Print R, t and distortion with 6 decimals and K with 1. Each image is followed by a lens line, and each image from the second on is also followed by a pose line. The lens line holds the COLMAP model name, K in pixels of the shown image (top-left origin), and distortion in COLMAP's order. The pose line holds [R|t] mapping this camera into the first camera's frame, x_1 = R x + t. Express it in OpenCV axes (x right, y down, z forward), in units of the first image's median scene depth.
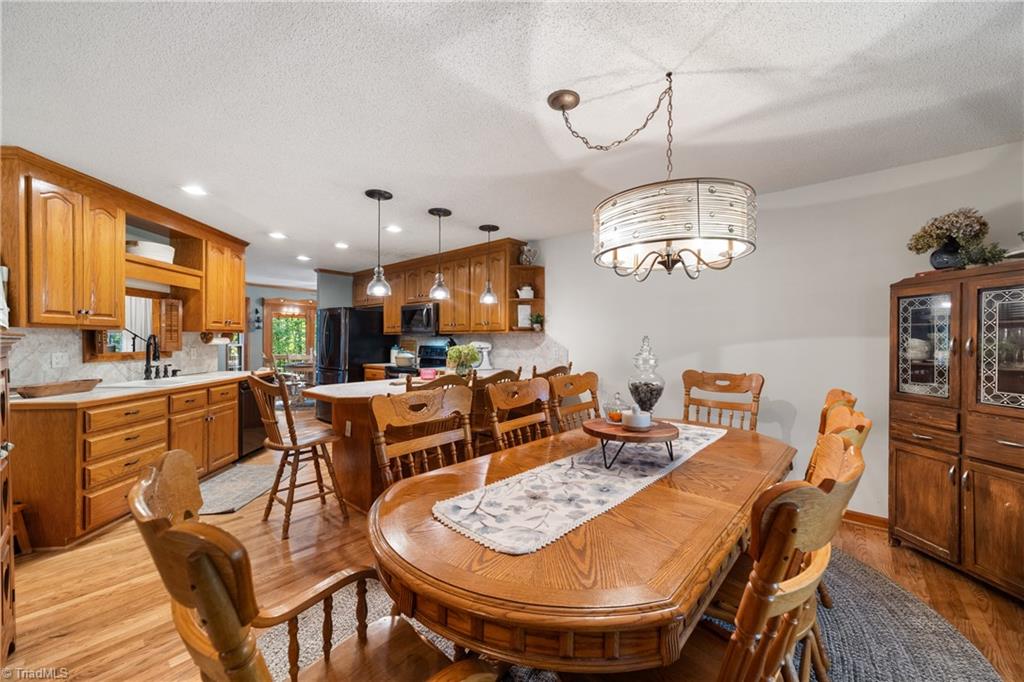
lens RADIAL K [[391.6, 0, 520.3], [0, 391.6, 342.7], [0, 0, 1]] dist [0.002813, 0.000383]
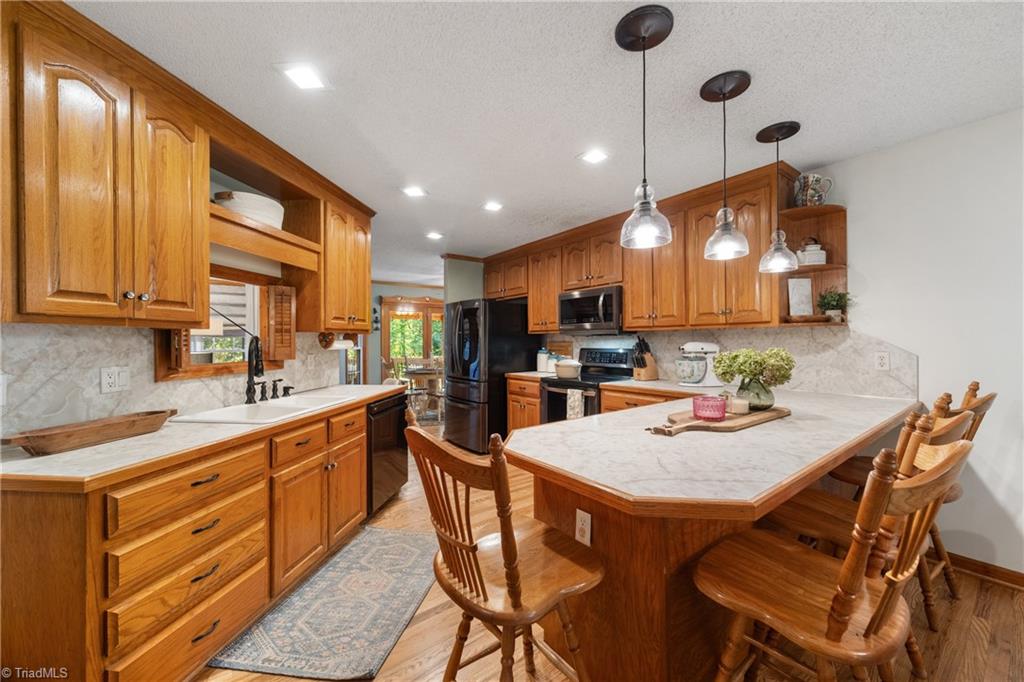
lens RADIAL K [[391.6, 0, 519.7], [0, 391.6, 339.5], [0, 0, 1]] dist [0.002813, 0.000383]
pose [[0.976221, -0.011260, -0.216484, -0.320962], [0.009258, 0.999905, -0.010259, -0.003949], [0.216579, 0.008011, 0.976232, 0.405130]]
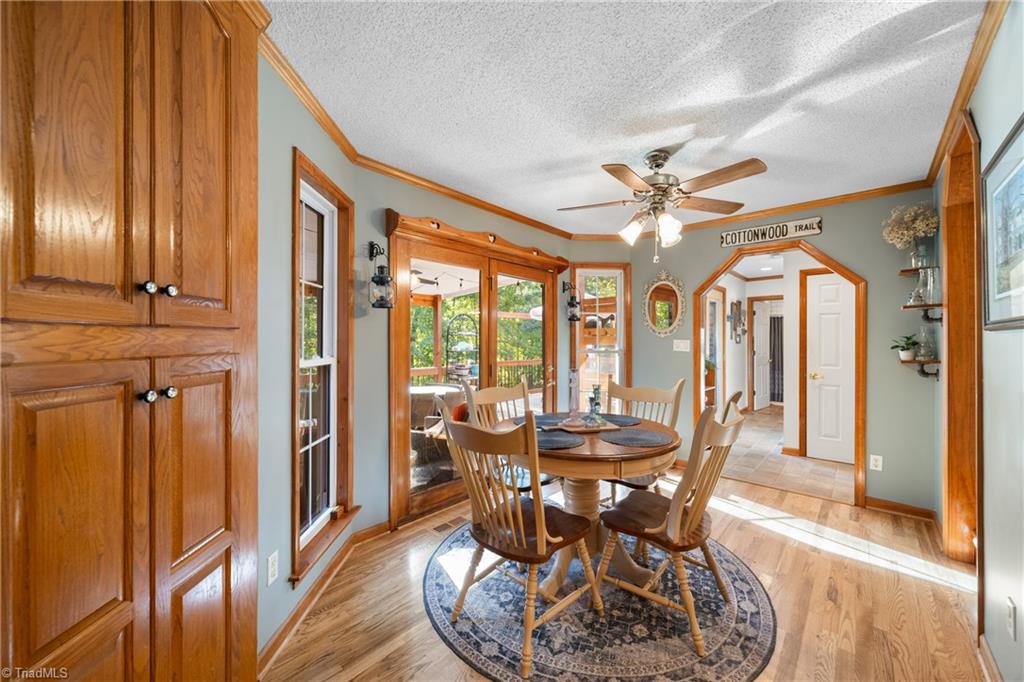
lens RADIAL K [[391.6, 0, 510.2], [0, 391.6, 341.4], [0, 0, 1]] dist [0.002813, 0.000383]
pose [[0.999739, -0.010319, -0.020404, -1.176666], [0.010106, 0.999894, -0.010525, -0.010311], [0.020510, 0.010316, 0.999736, 1.466533]]
